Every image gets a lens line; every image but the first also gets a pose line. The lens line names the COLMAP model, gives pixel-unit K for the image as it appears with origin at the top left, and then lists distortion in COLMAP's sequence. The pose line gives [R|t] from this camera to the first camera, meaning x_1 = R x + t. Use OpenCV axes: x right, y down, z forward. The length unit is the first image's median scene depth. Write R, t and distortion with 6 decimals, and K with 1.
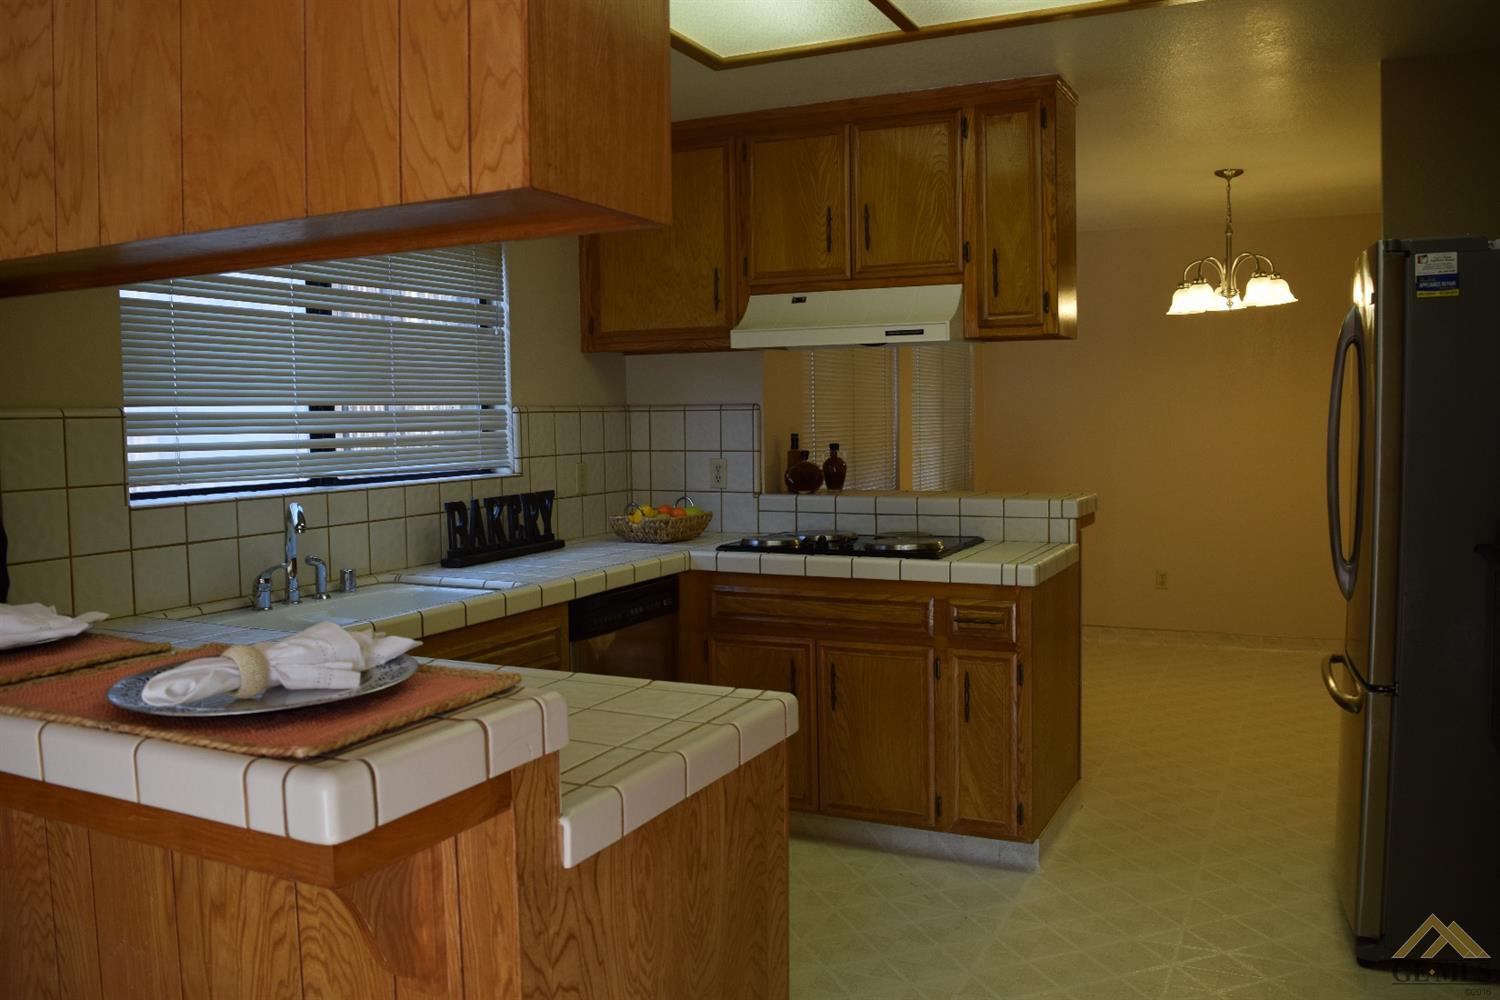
lens RADIAL K [[1188.6, 0, 750.0], [0, 1188.6, 500.0], [0, 0, 1]] dist [-0.061223, 0.001695]
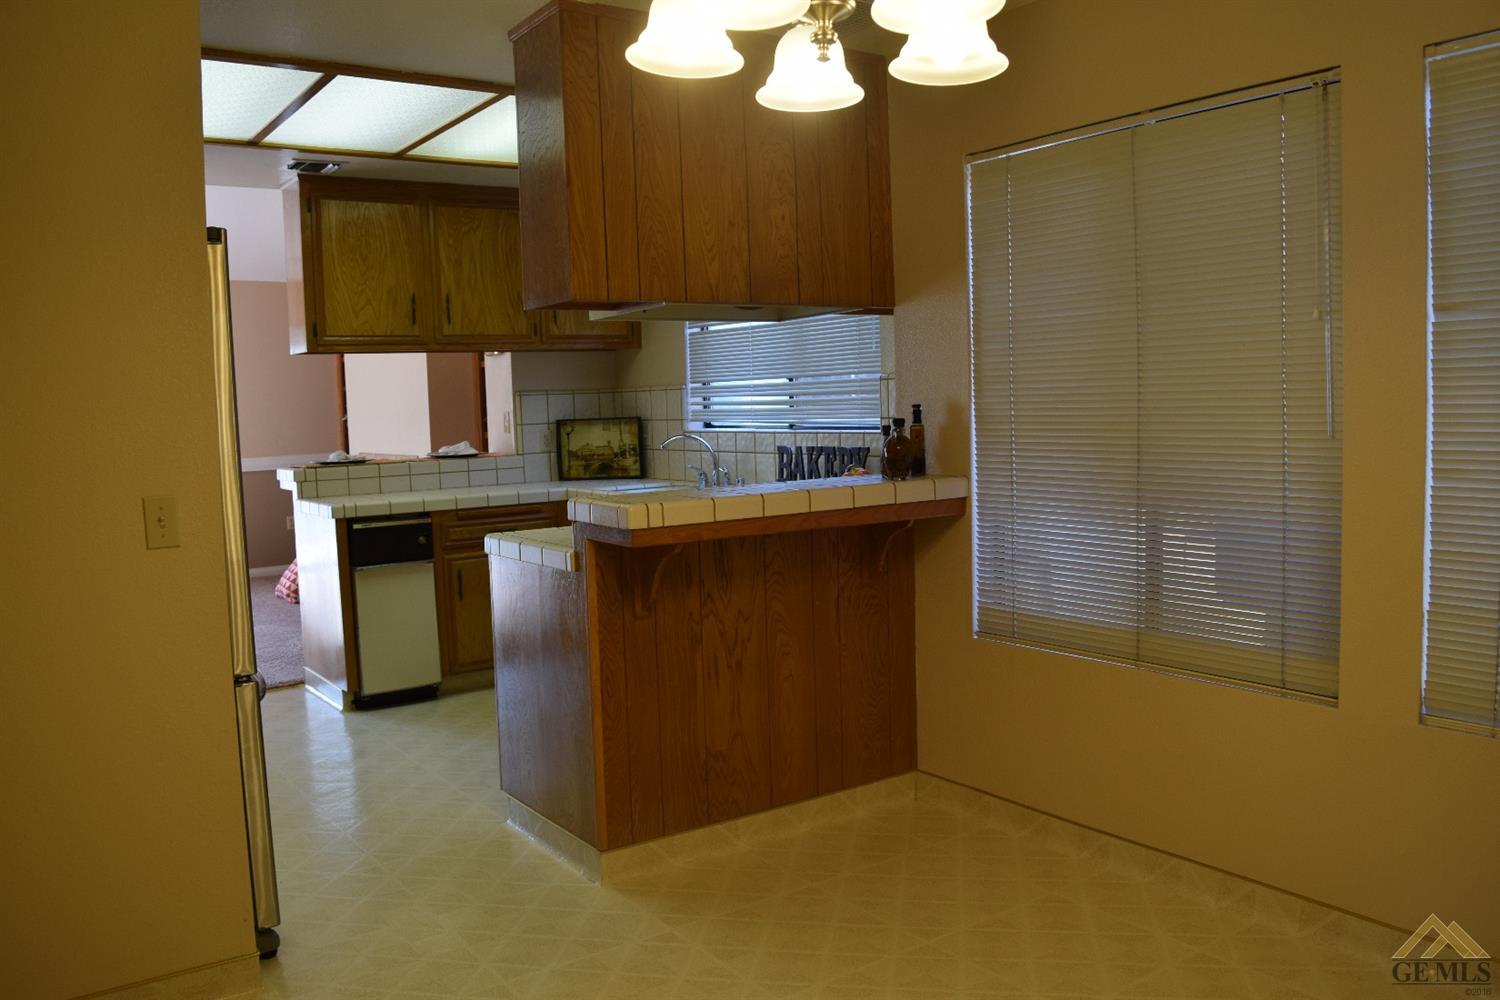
lens RADIAL K [[1229.7, 0, 750.0], [0, 1229.7, 500.0], [0, 0, 1]] dist [0.000868, -0.000314]
pose [[-0.487005, 0.101001, -0.867540, 1.061590], [-0.025149, 0.991258, 0.129522, -0.124725], [0.873037, 0.084895, -0.480207, 1.675999]]
